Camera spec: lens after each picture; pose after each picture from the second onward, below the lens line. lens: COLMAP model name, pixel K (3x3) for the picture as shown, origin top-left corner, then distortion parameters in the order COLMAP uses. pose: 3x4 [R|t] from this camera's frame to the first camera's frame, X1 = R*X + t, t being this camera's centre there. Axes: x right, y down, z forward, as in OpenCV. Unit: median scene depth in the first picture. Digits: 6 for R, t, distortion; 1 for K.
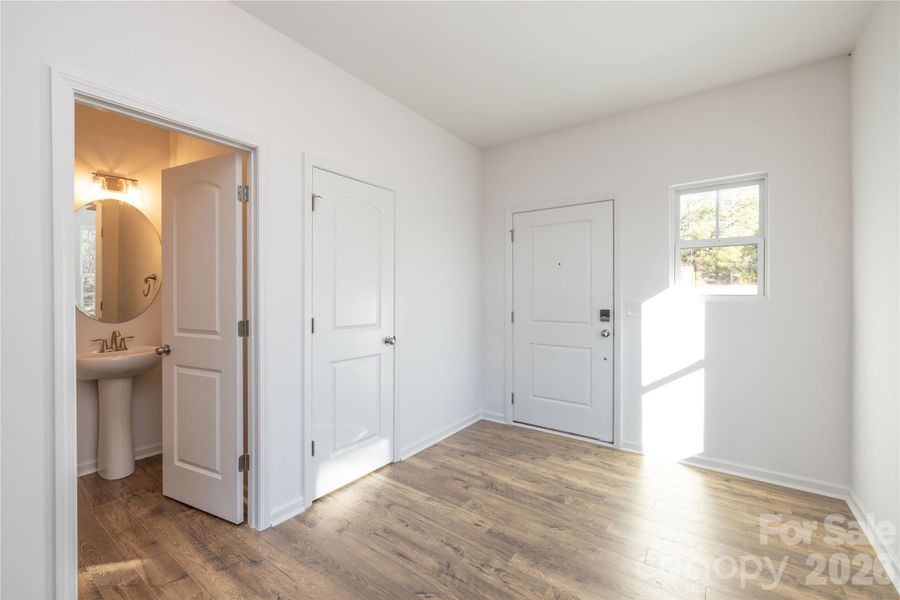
lens RADIAL K [[380.4, 0, 449.0], [0, 380.4, 298.1], [0, 0, 1]] dist [0.001909, -0.000550]
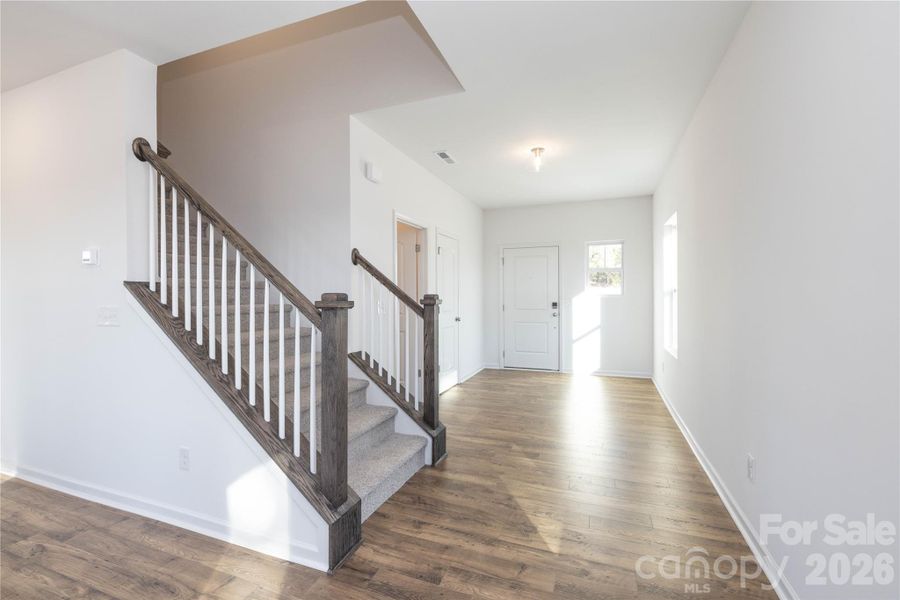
lens RADIAL K [[380.4, 0, 461.3], [0, 380.4, 299.5], [0, 0, 1]] dist [0.001909, -0.000550]
pose [[0.963292, -0.005847, 0.268393, -0.599404], [0.005139, 0.999981, 0.003340, 0.006902], [-0.268407, -0.001838, 0.963304, -0.780519]]
